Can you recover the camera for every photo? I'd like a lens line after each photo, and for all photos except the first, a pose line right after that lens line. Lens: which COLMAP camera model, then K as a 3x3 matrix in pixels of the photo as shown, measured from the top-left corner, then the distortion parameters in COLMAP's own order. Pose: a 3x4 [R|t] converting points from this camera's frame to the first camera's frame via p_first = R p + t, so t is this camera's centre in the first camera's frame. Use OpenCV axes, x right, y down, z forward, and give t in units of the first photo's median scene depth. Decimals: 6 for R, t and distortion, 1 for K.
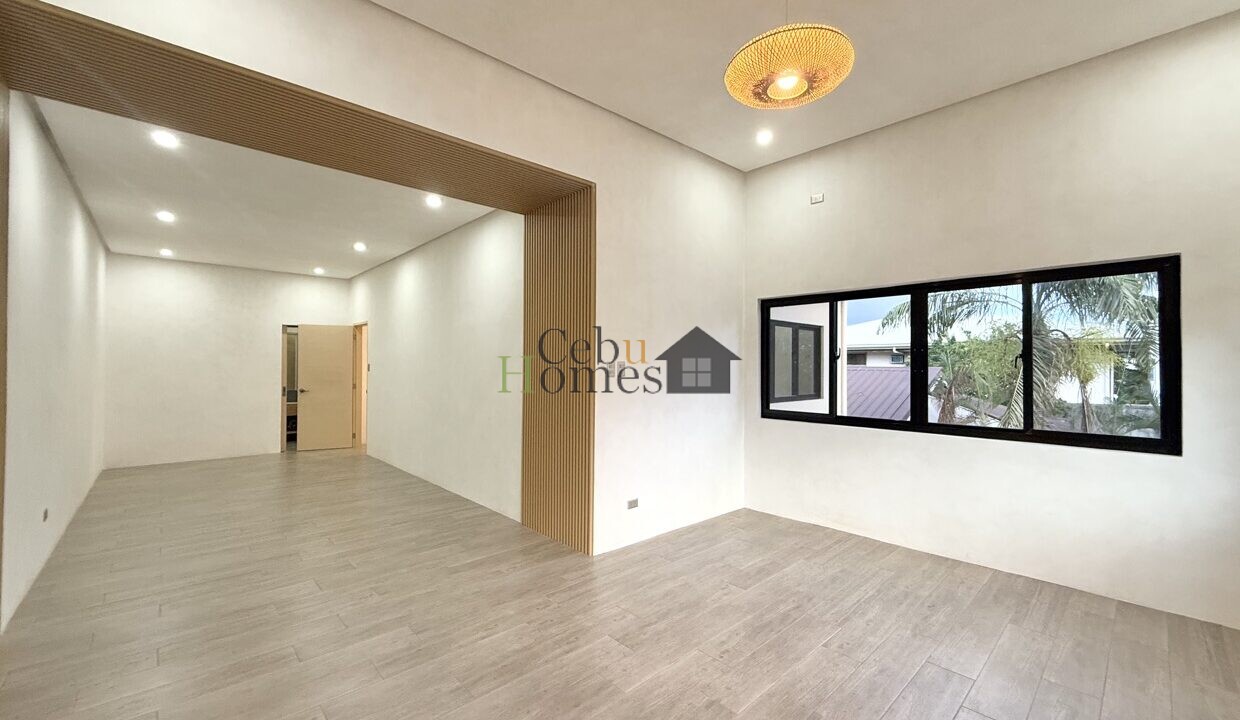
lens RADIAL K [[495.8, 0, 618.8], [0, 495.8, 362.3], [0, 0, 1]] dist [0.000783, -0.000578]
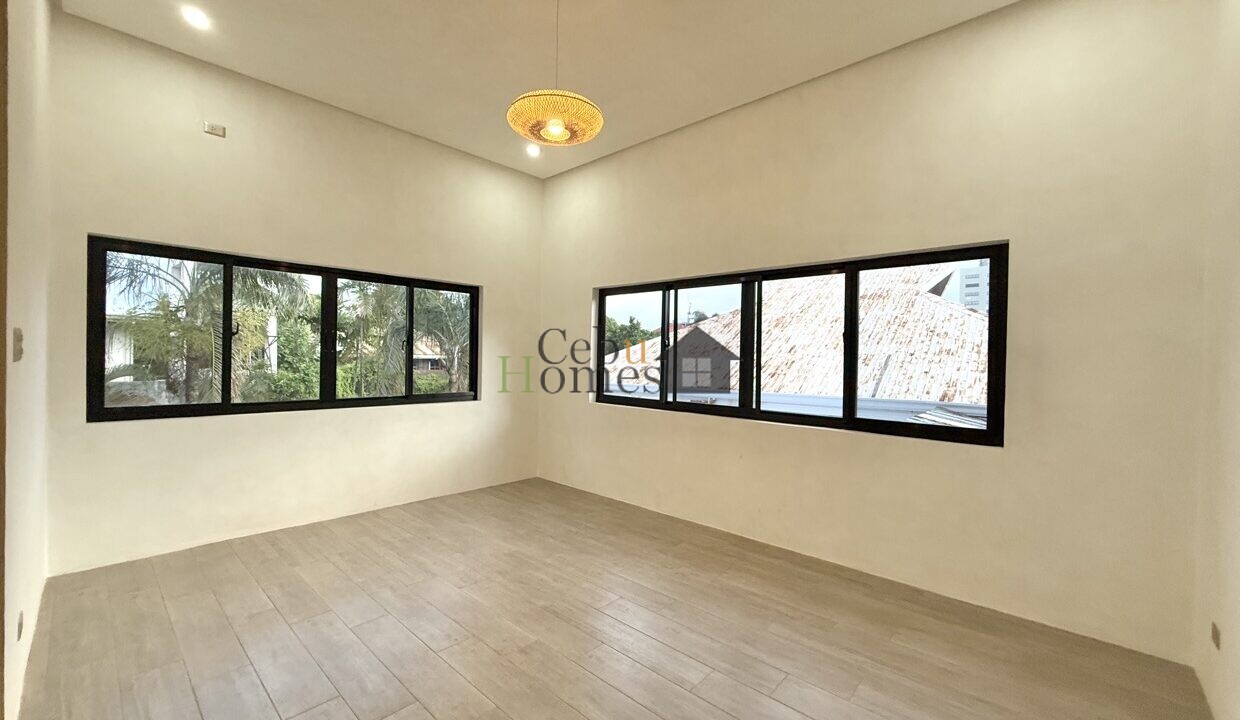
lens RADIAL K [[495.8, 0, 618.4], [0, 495.8, 358.8], [0, 0, 1]] dist [0.000783, -0.000578]
pose [[-0.080458, -0.013032, 0.996673, -0.556915], [-0.027455, 0.999564, 0.010854, 0.007341], [-0.996380, -0.026490, -0.080781, 0.533119]]
